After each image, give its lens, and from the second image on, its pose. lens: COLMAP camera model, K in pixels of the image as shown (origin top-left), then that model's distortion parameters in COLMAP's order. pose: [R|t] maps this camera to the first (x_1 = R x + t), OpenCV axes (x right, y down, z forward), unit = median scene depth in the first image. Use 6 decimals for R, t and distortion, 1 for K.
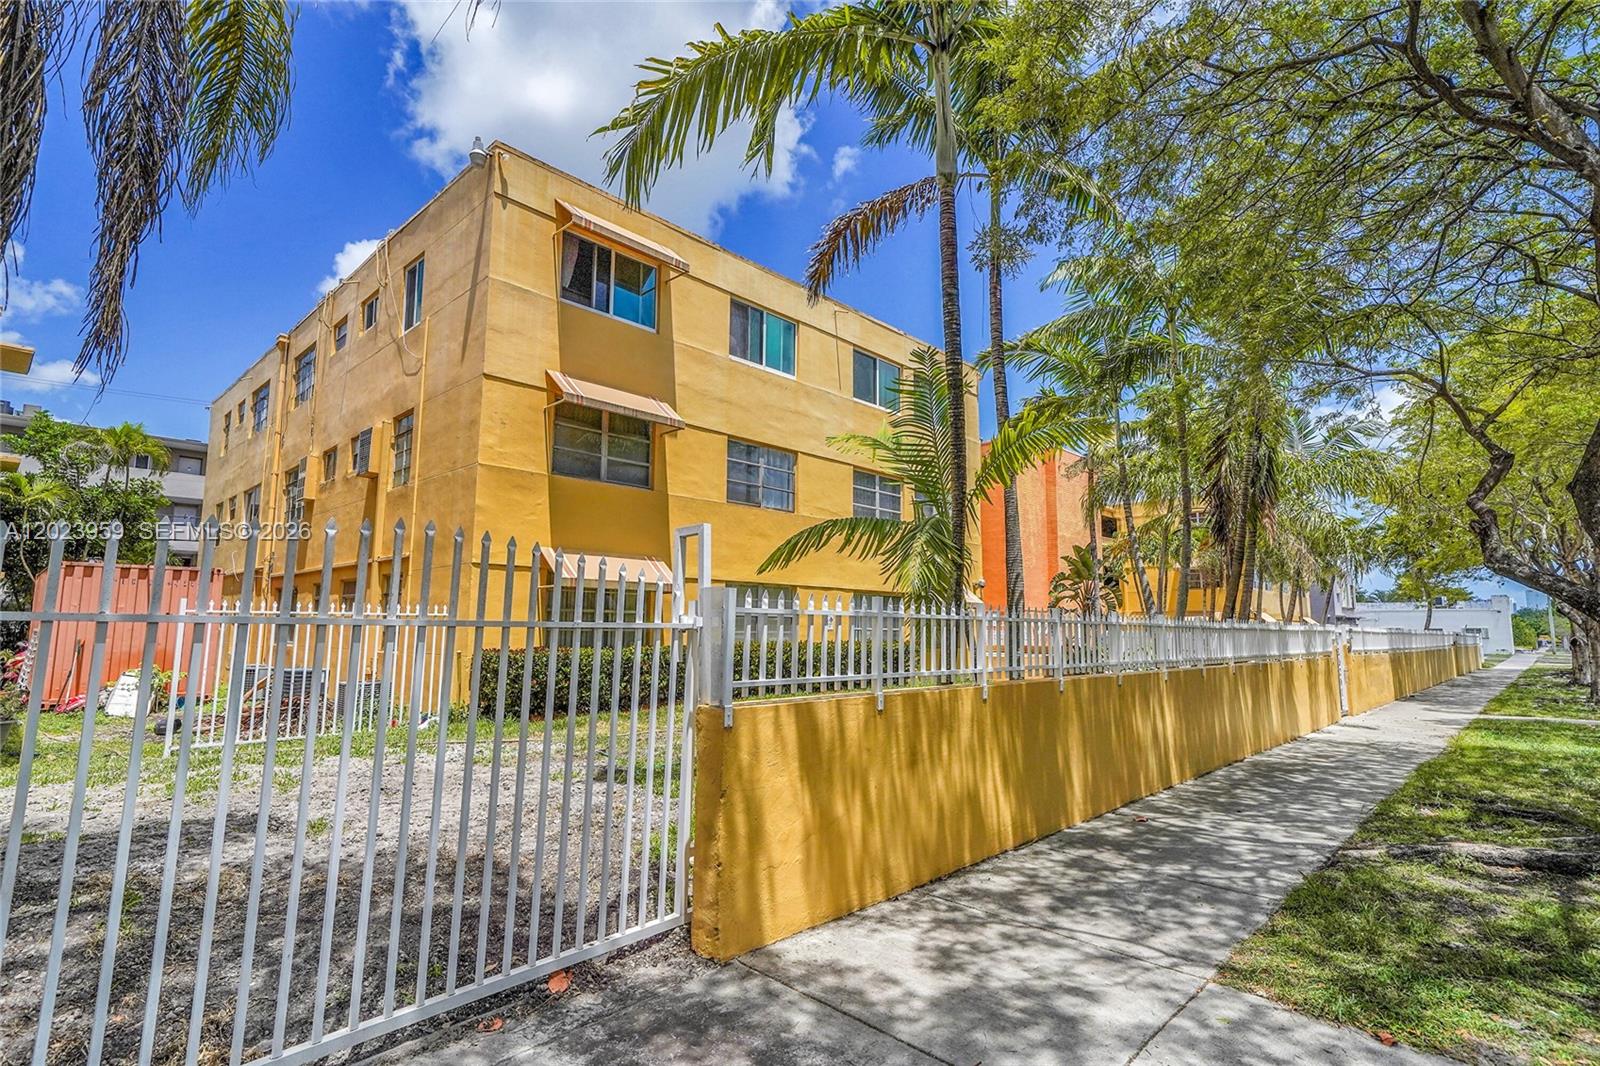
lens RADIAL K [[794.2, 0, 794.7], [0, 794.2, 531.8], [0, 0, 1]] dist [0.006400, 0.000574]
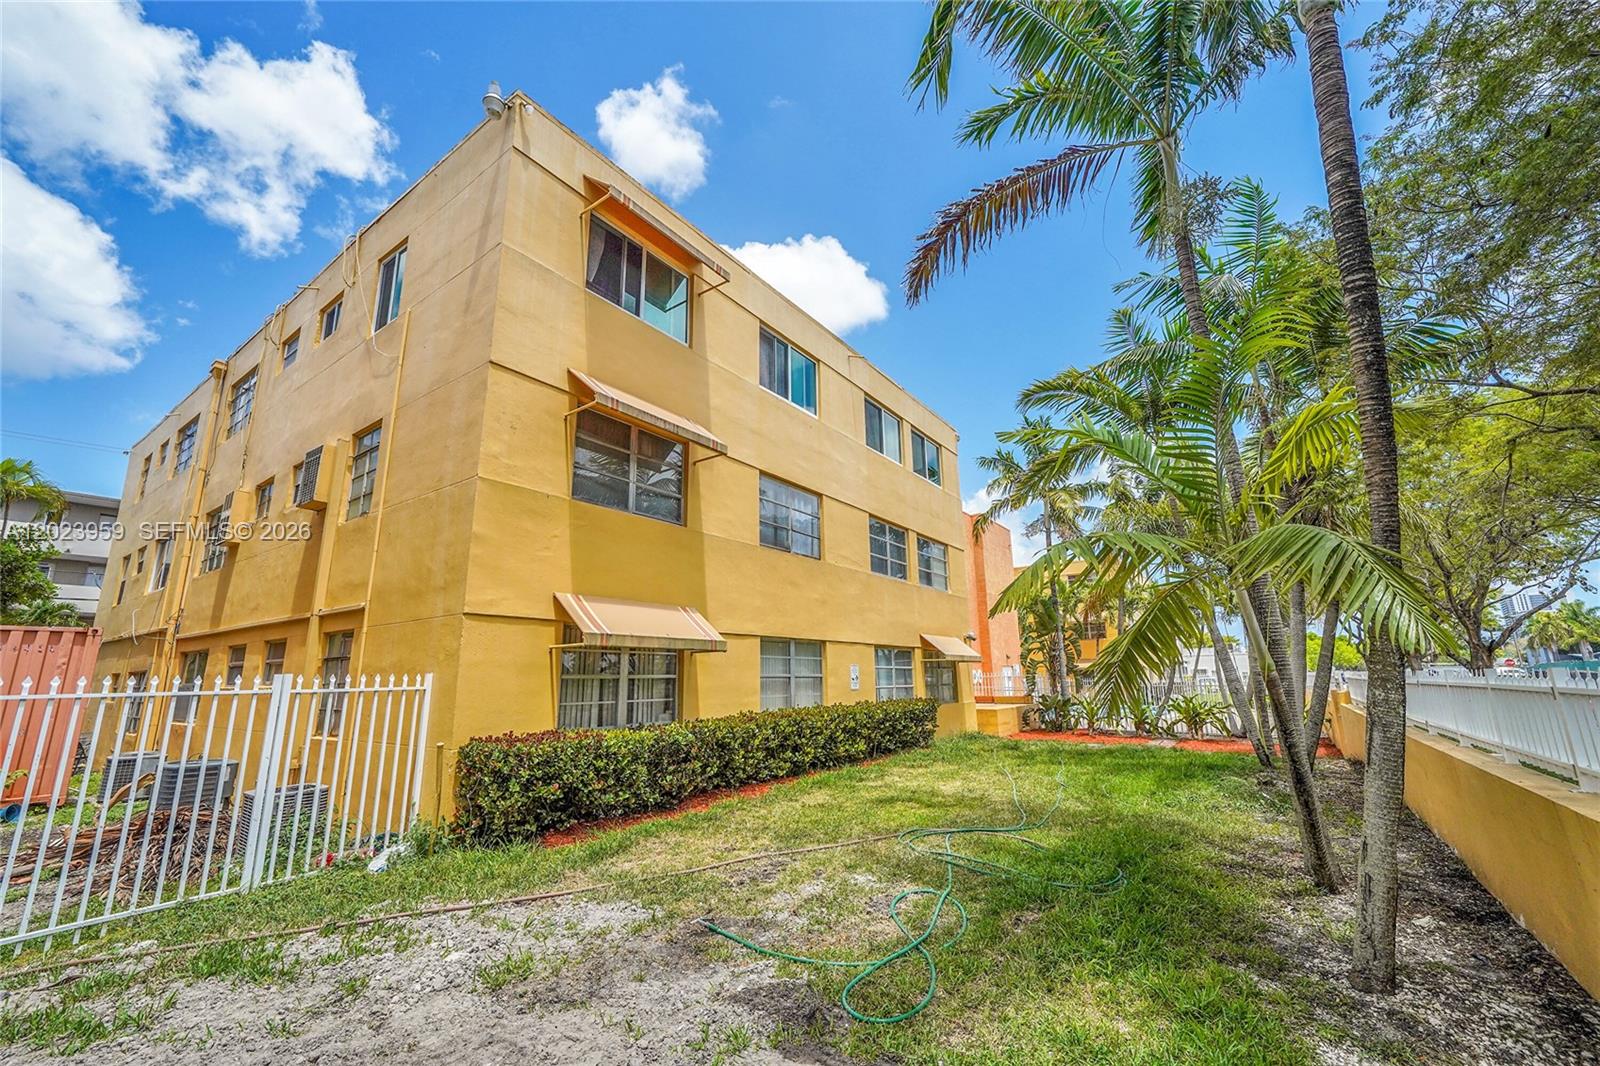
lens RADIAL K [[666.2, 0, 808.8], [0, 666.2, 525.6], [0, 0, 1]] dist [-0.003569, 0.000050]
pose [[0.988714, 0.012146, 0.149320, -0.150525], [0.003525, 0.994546, -0.104237, 0.019148], [-0.149772, 0.103587, 0.983279, 0.284702]]
